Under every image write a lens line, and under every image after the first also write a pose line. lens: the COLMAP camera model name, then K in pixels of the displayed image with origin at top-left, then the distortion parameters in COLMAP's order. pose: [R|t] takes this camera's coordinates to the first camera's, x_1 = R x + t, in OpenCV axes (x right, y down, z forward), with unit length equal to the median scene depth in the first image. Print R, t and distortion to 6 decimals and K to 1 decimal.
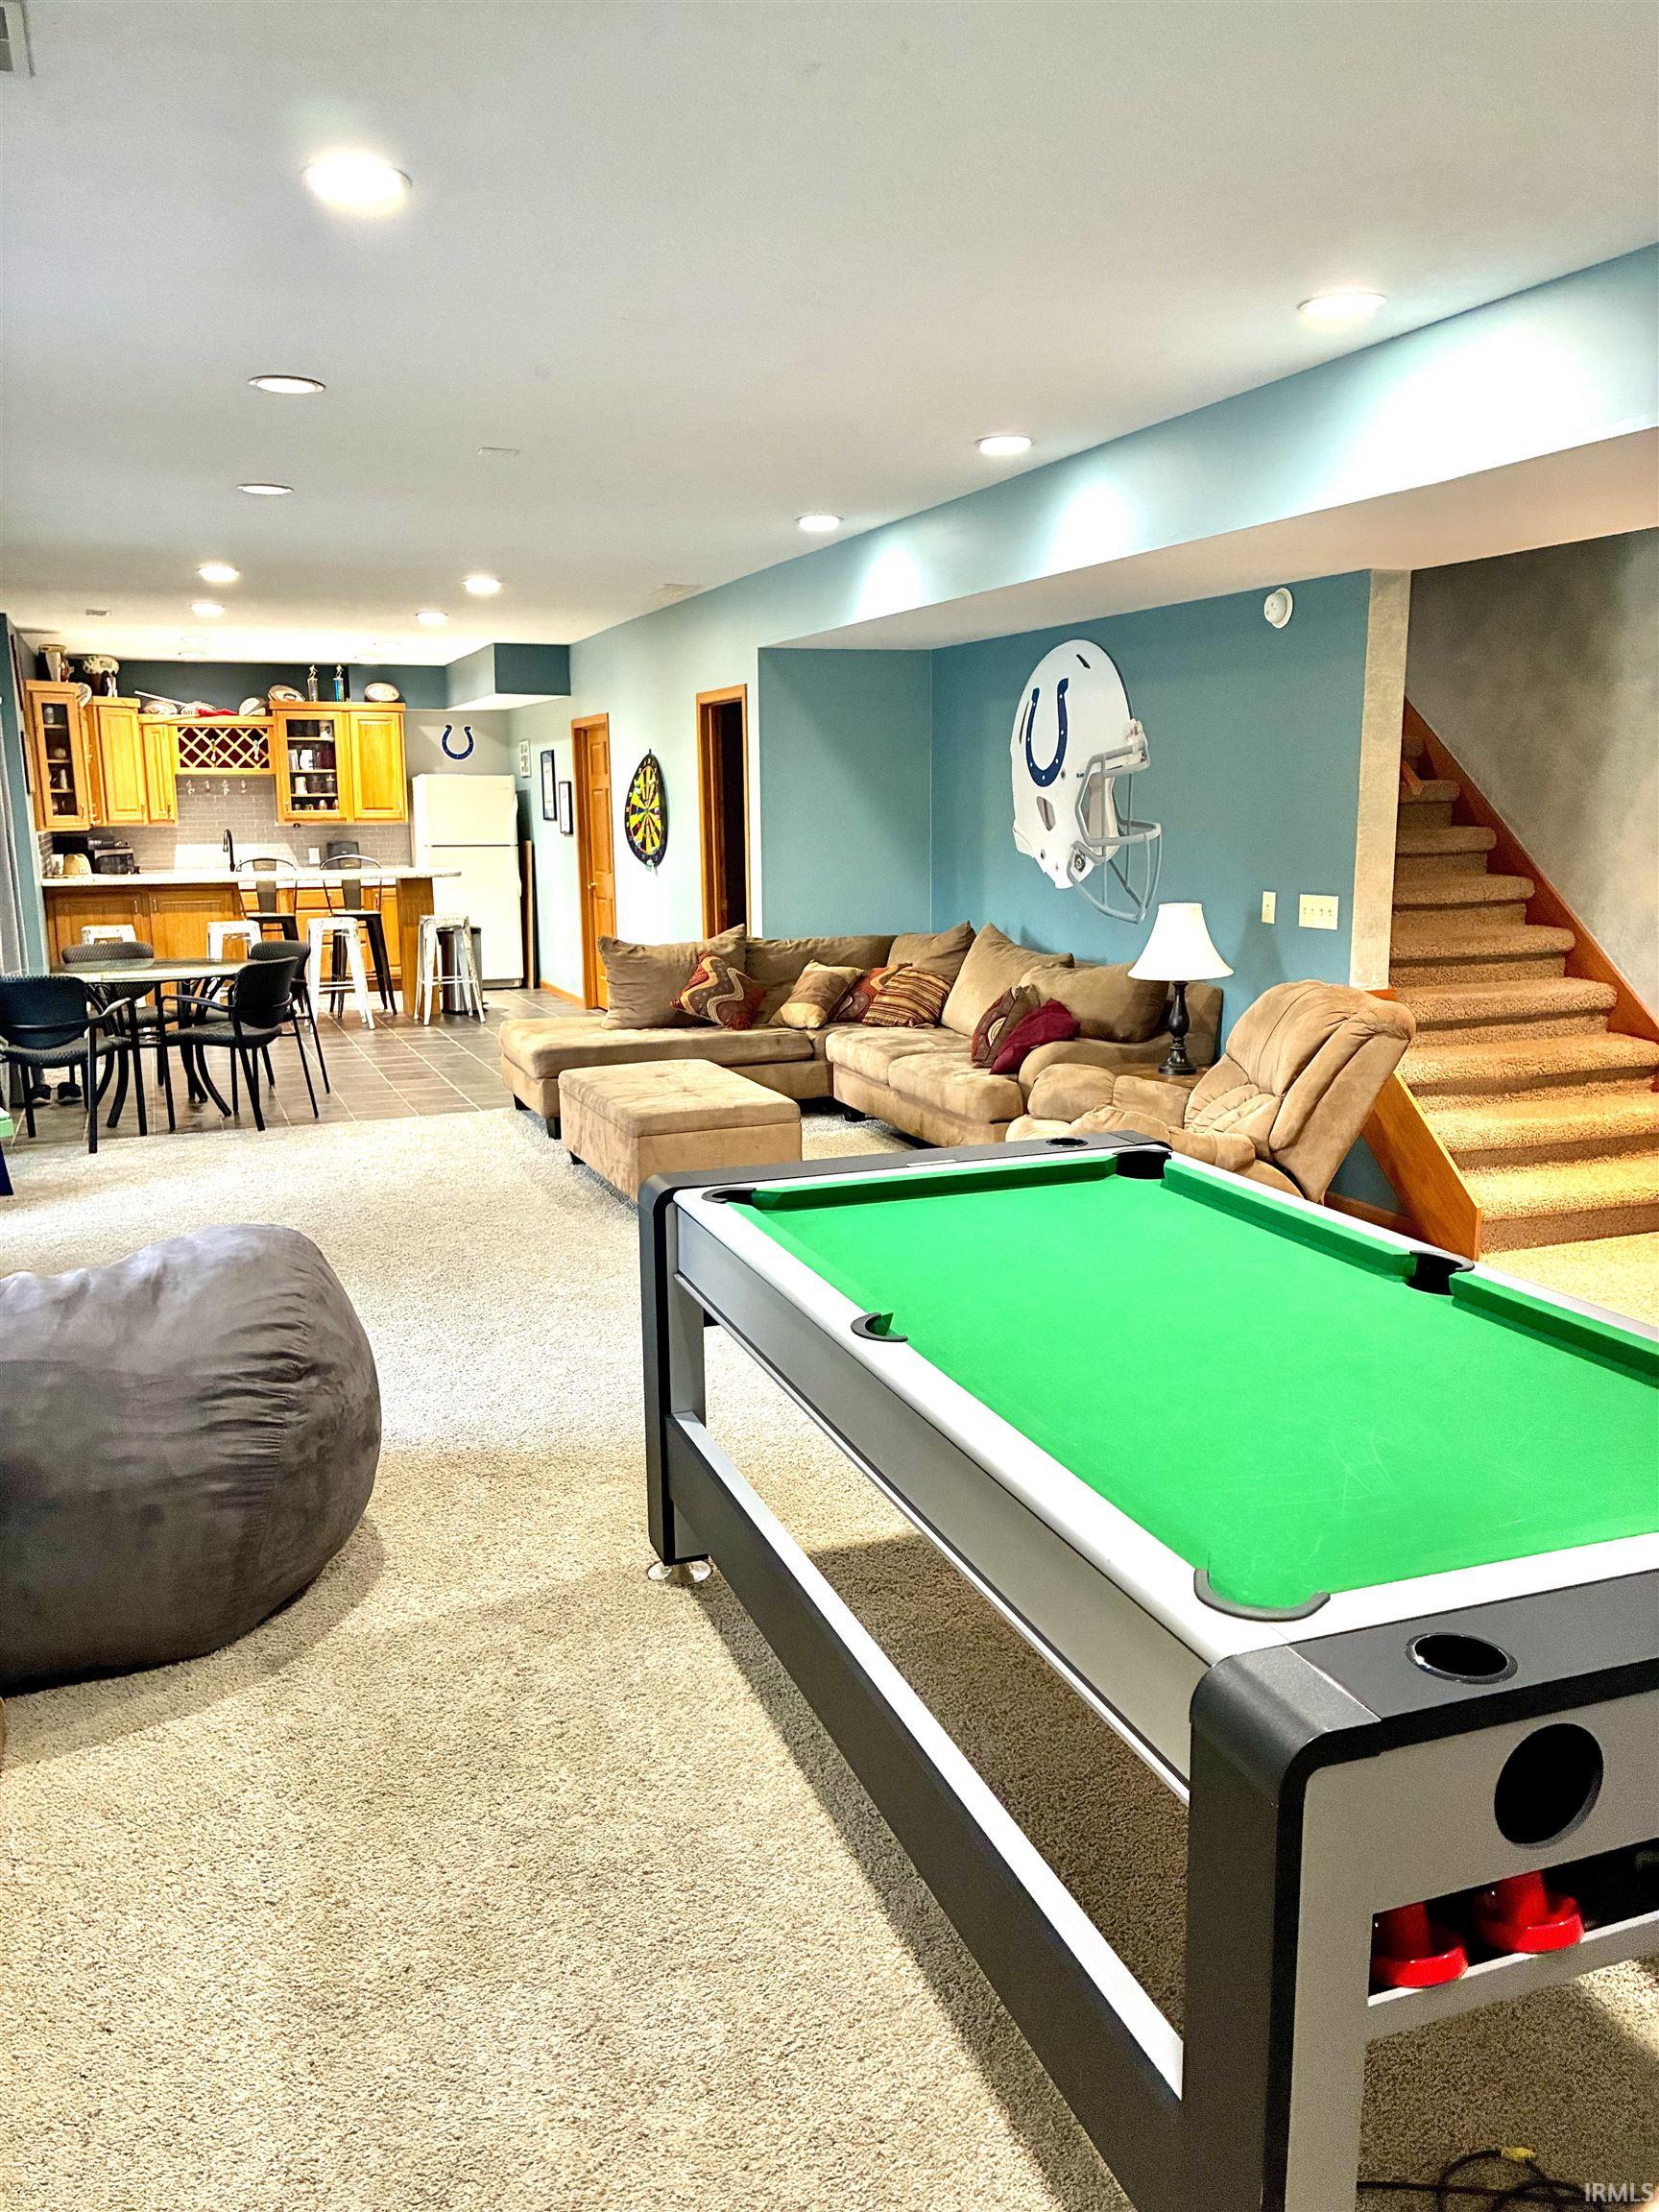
lens RADIAL K [[1684.0, 0, 825.1], [0, 1684.0, 1108.6], [0, 0, 1]] dist [0.021524, -0.009770]
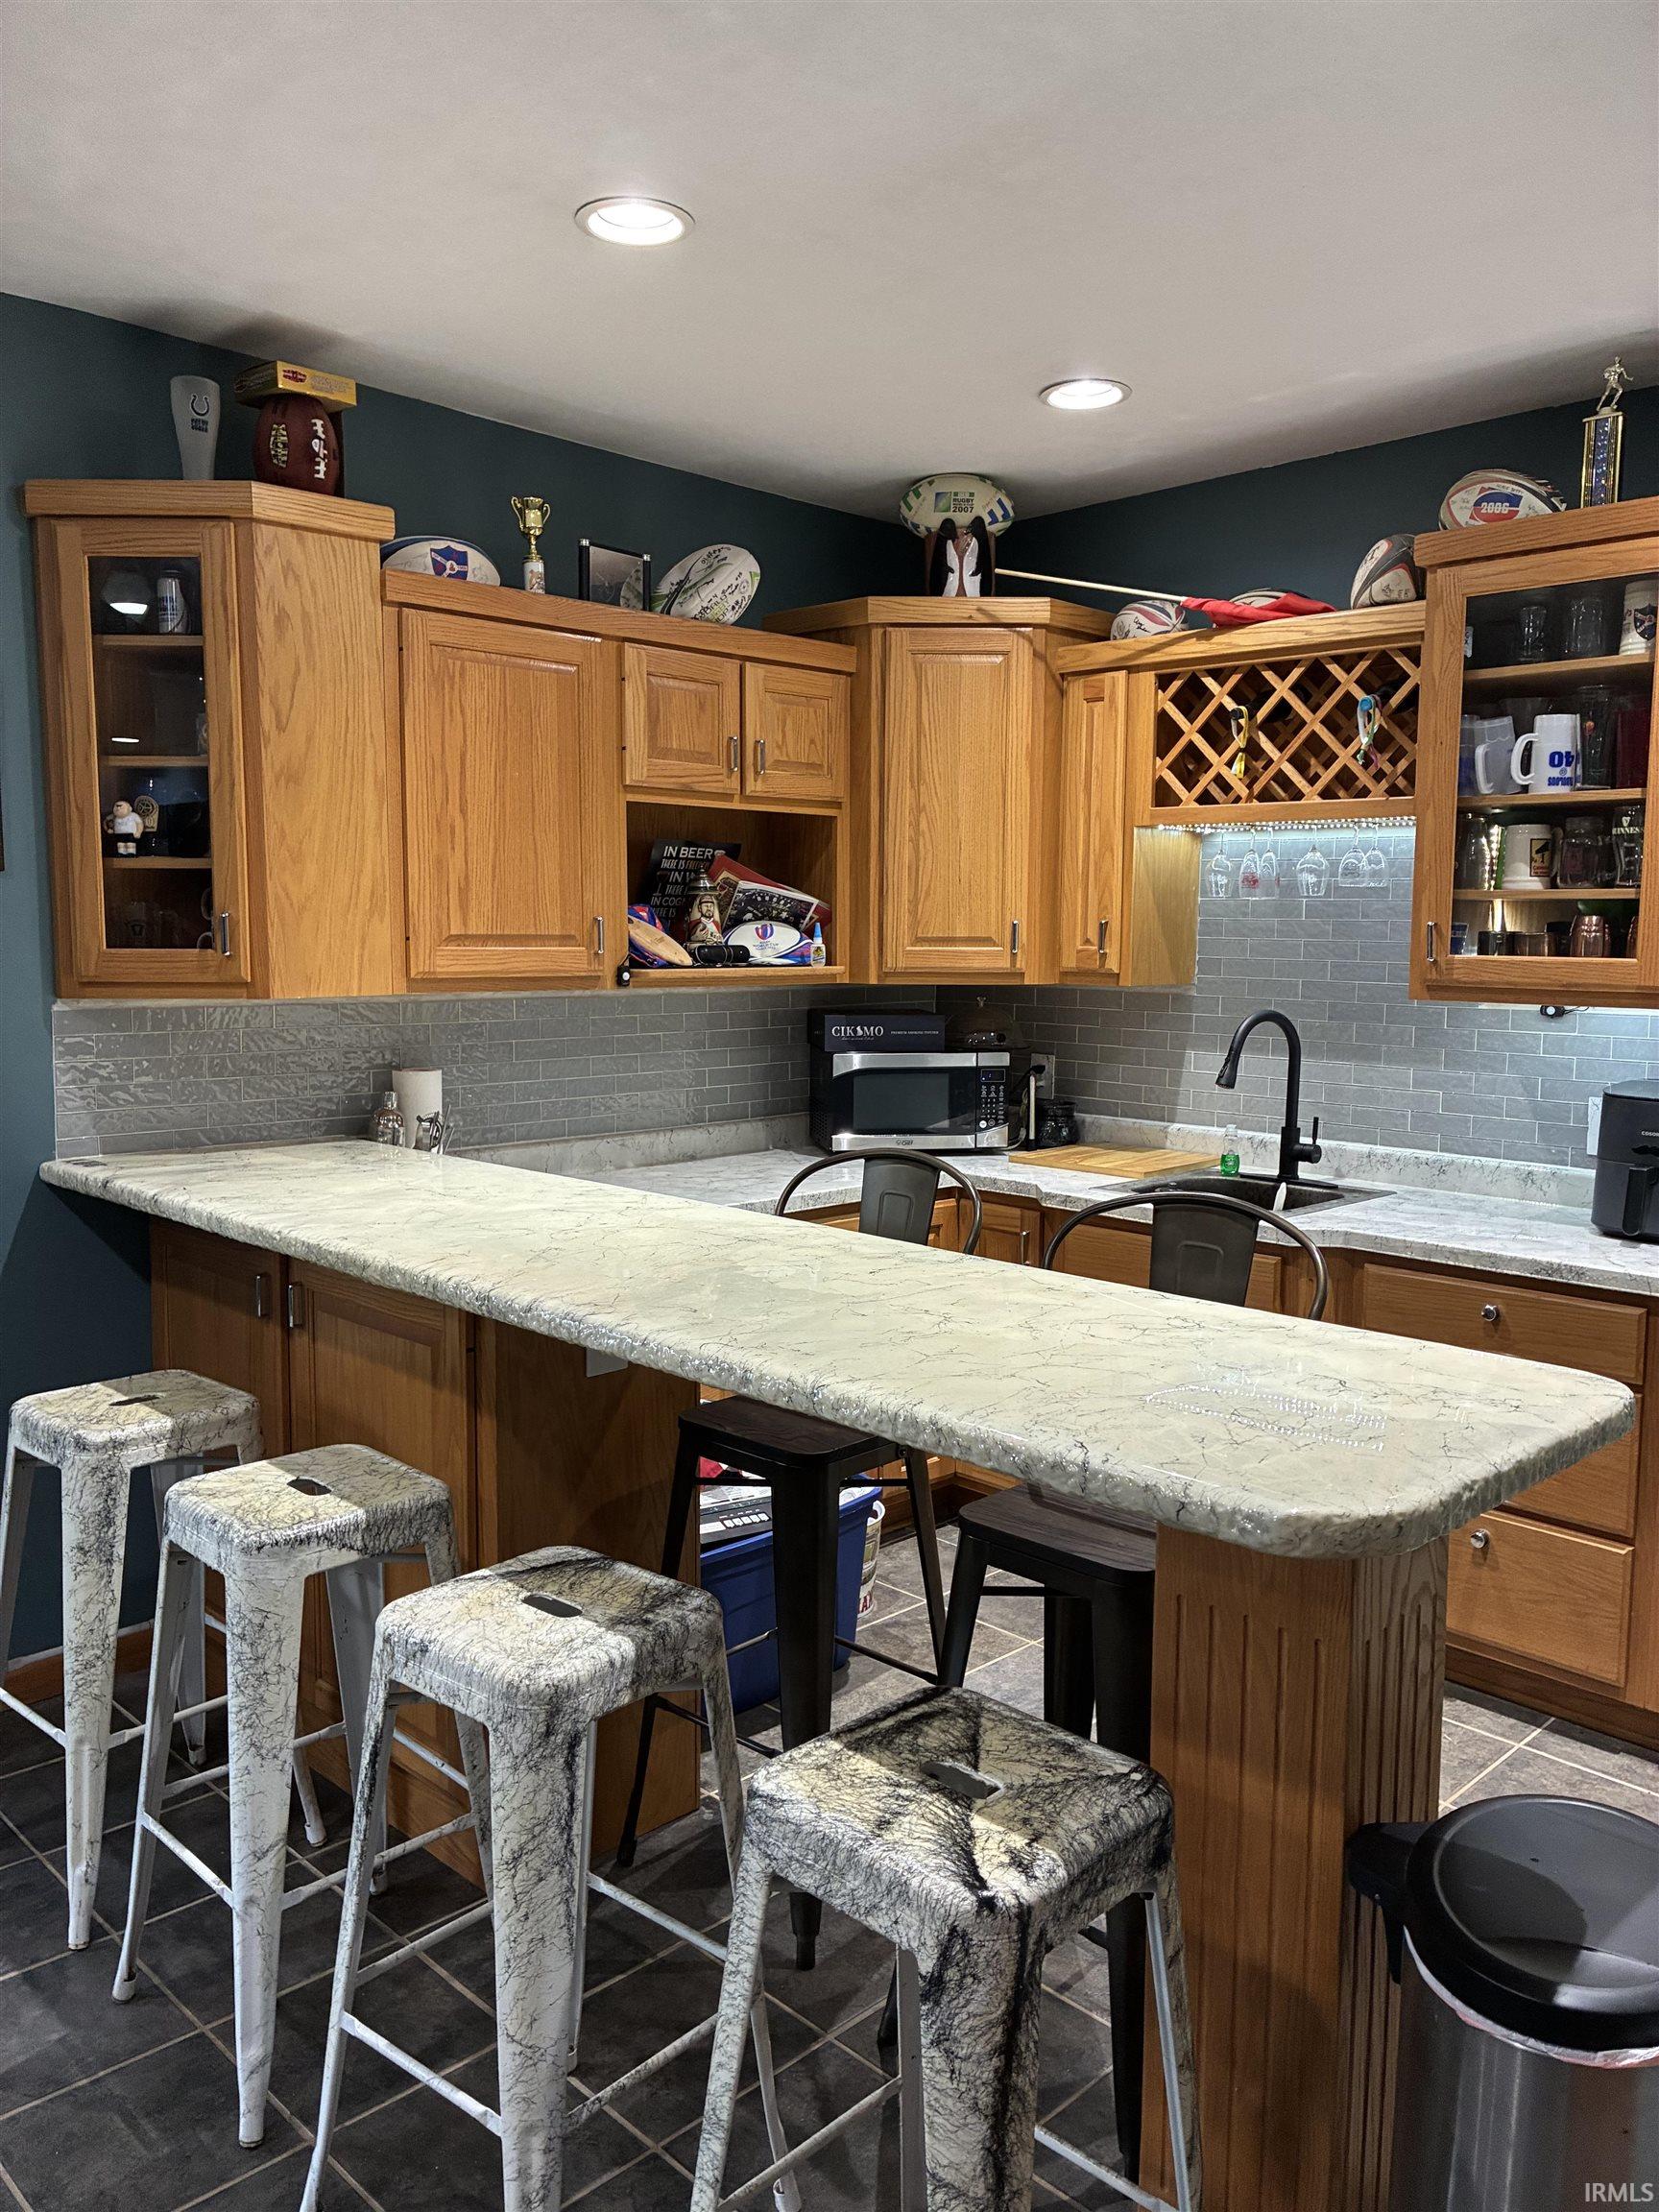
lens RADIAL K [[1684.0, 0, 823.4], [0, 1684.0, 1101.8], [0, 0, 1]] dist [0.021524, -0.009770]
pose [[0.401544, 0.106209, -0.909660, -0.118650], [-0.183053, 0.982518, 0.033912, -0.147024], [0.897360, 0.152898, 0.413966, 0.821180]]
